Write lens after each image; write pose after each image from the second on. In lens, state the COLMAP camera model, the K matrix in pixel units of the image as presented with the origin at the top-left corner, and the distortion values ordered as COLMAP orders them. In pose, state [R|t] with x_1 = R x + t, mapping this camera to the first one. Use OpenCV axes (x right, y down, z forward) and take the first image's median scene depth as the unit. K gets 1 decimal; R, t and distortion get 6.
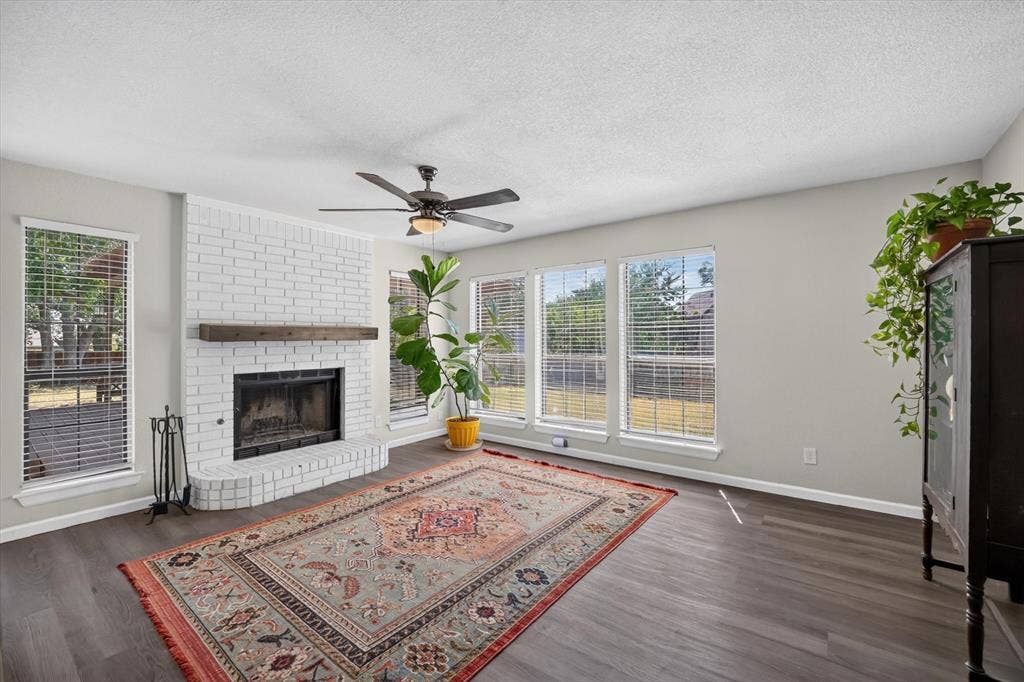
lens RADIAL K [[420.7, 0, 513.7], [0, 420.7, 339.4], [0, 0, 1]] dist [-0.012216, -0.000663]
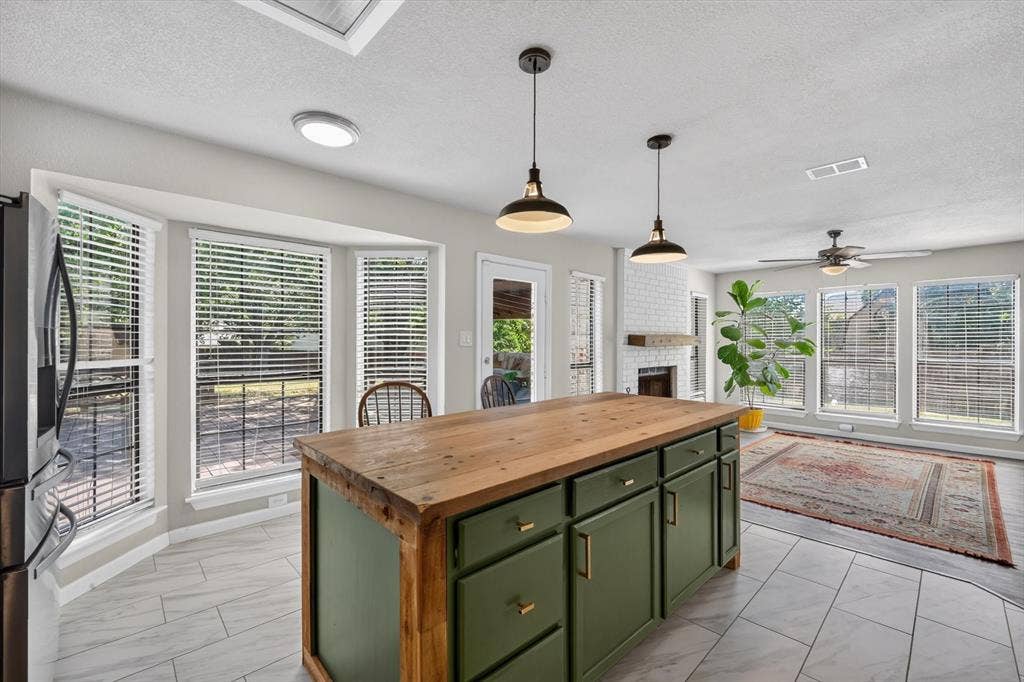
lens RADIAL K [[423.9, 0, 512.0], [0, 423.9, 341.0], [0, 0, 1]] dist [-0.014498, -0.000570]
pose [[0.986684, 0.006081, -0.162537, -0.969688], [-0.006256, 0.999980, -0.000563, -0.009844], [0.162530, 0.001572, 0.986702, -0.576512]]
